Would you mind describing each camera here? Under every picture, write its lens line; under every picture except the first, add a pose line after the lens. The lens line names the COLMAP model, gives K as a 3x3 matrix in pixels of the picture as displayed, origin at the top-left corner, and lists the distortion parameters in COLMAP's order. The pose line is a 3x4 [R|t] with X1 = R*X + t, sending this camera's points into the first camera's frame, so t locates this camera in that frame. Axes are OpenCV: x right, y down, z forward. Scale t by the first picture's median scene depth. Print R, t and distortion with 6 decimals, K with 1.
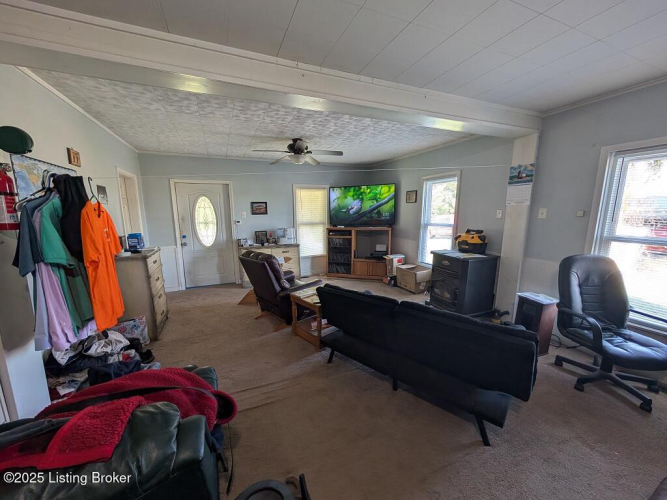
lens RADIAL K [[253.7, 0, 332.6], [0, 253.7, 252.6], [0, 0, 1]] dist [0.001497, 0.000272]
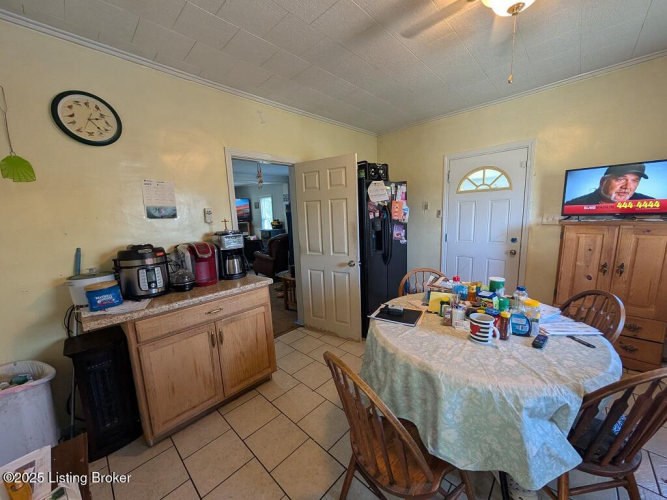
lens RADIAL K [[253.7, 0, 332.6], [0, 253.7, 252.6], [0, 0, 1]] dist [0.001497, 0.000272]
pose [[0.920836, -0.085436, 0.380476, 0.067751], [0.091910, 0.995767, 0.001157, 0.187970], [-0.378964, 0.033904, 0.924790, -0.993082]]
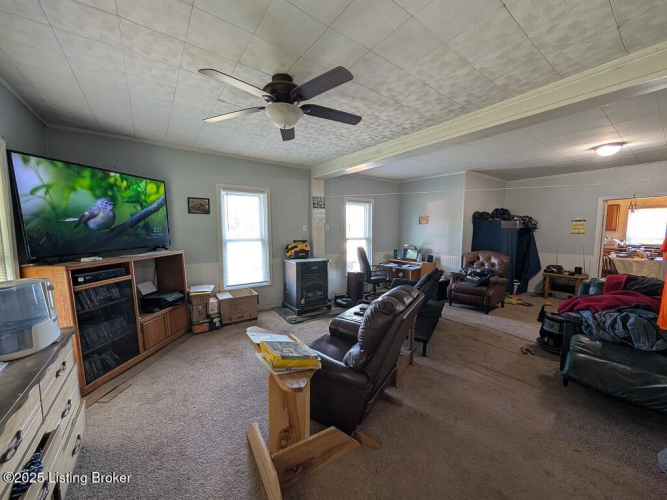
lens RADIAL K [[253.7, 0, 332.6], [0, 253.7, 252.6], [0, 0, 1]] dist [0.001497, 0.000272]
pose [[-0.213564, -0.083039, 0.973394, -0.482144], [0.162464, 0.979488, 0.119204, -0.104891], [-0.963325, 0.183599, -0.195692, 0.750468]]
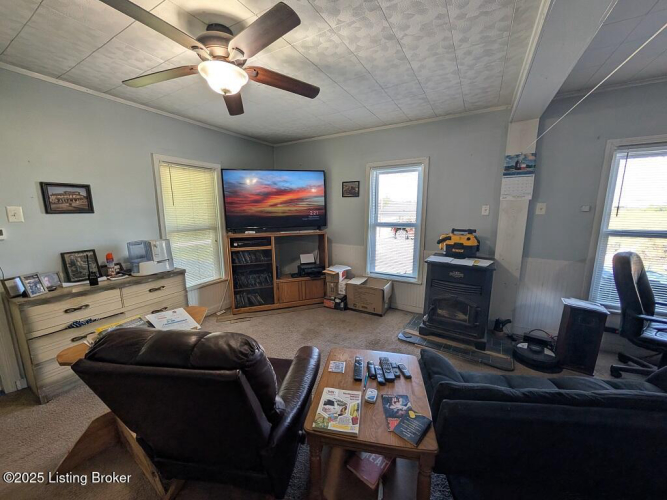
lens RADIAL K [[253.7, 0, 332.6], [0, 253.7, 252.6], [0, 0, 1]] dist [0.001497, 0.000272]
pose [[0.804718, -0.094351, 0.586111, -0.190146], [0.095749, 0.994991, 0.028711, -0.053857], [-0.585884, 0.033015, 0.809722, 0.395852]]
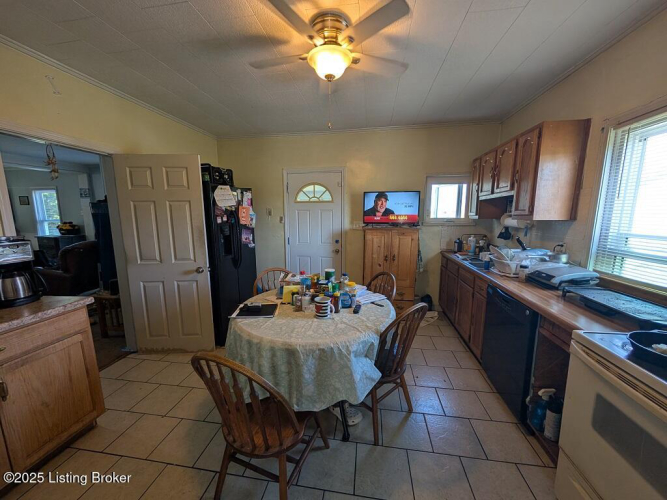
lens RADIAL K [[247.9, 0, 333.5], [0, 247.9, 250.0], [0, 0, 1]] dist [-0.001004, -0.000033]
pose [[0.534160, -0.110208, 0.838169, 0.055956], [0.134108, 0.989958, 0.044700, 0.188552], [-0.834678, 0.088528, 0.543576, -0.998972]]
